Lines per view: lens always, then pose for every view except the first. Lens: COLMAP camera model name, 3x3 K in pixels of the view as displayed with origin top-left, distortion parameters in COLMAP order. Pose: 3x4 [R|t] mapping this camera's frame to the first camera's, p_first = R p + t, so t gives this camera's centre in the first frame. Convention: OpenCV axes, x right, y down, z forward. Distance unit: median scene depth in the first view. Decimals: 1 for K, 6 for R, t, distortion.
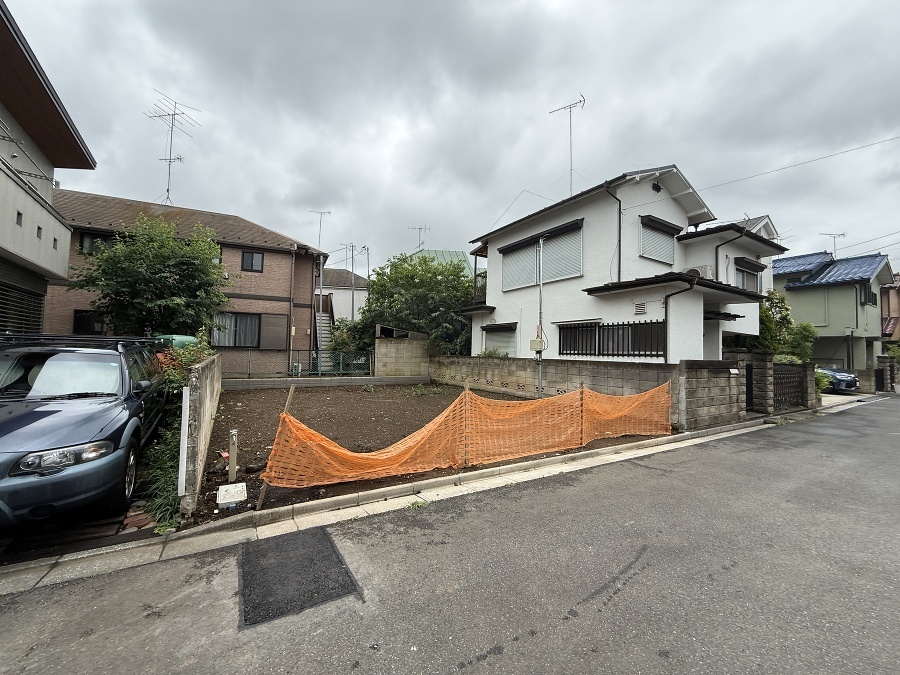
lens RADIAL K [[358.8, 0, 448.4], [0, 358.8, 336.1], [0, 0, 1]] dist [-0.002607, 0.001230]
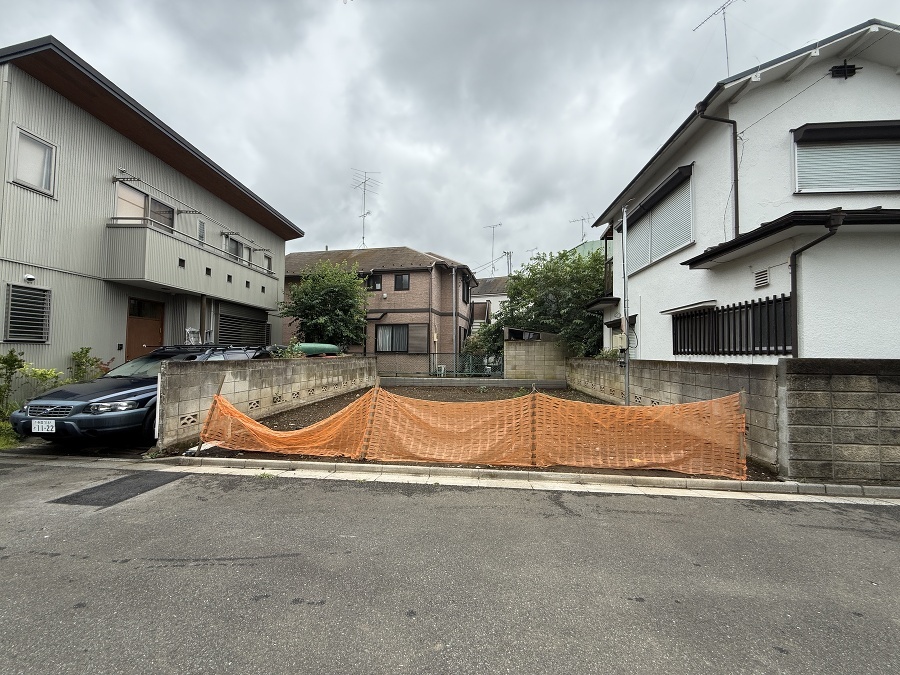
lens RADIAL K [[358.8, 0, 448.5], [0, 358.8, 334.9], [0, 0, 1]] dist [-0.002607, 0.001230]
pose [[0.804725, -0.045158, -0.591927, 0.424198], [0.035234, 0.998978, -0.028311, 0.019053], [0.592601, 0.001927, 0.805494, 0.145559]]
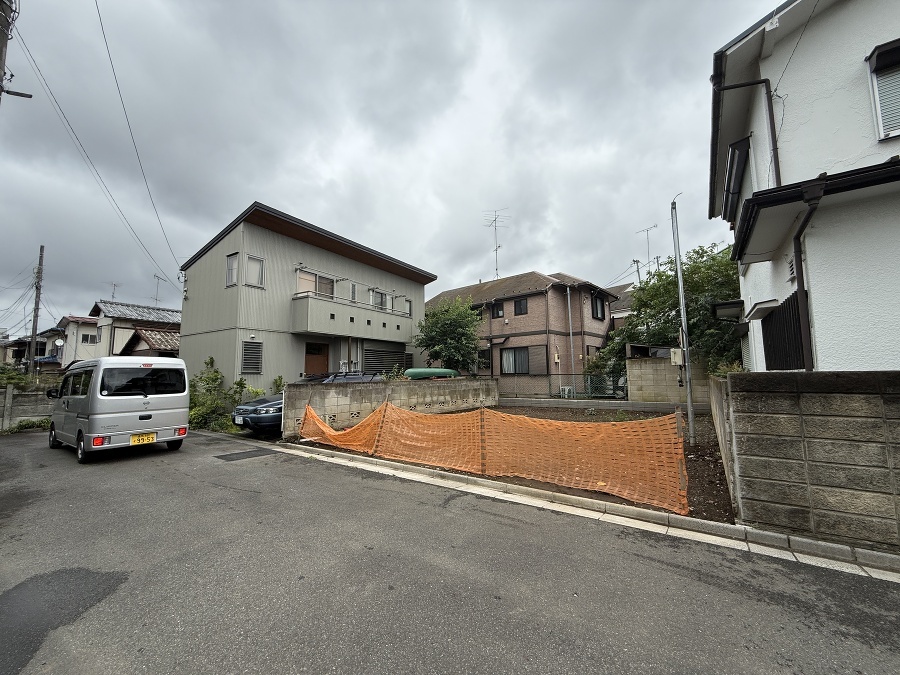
lens RADIAL K [[358.8, 0, 448.0], [0, 358.8, 333.7], [0, 0, 1]] dist [-0.002607, 0.001230]
pose [[0.394751, -0.133557, -0.909029, 0.724381], [0.061302, 0.991002, -0.118980, 0.036232], [0.916741, -0.008758, 0.399386, 0.337319]]
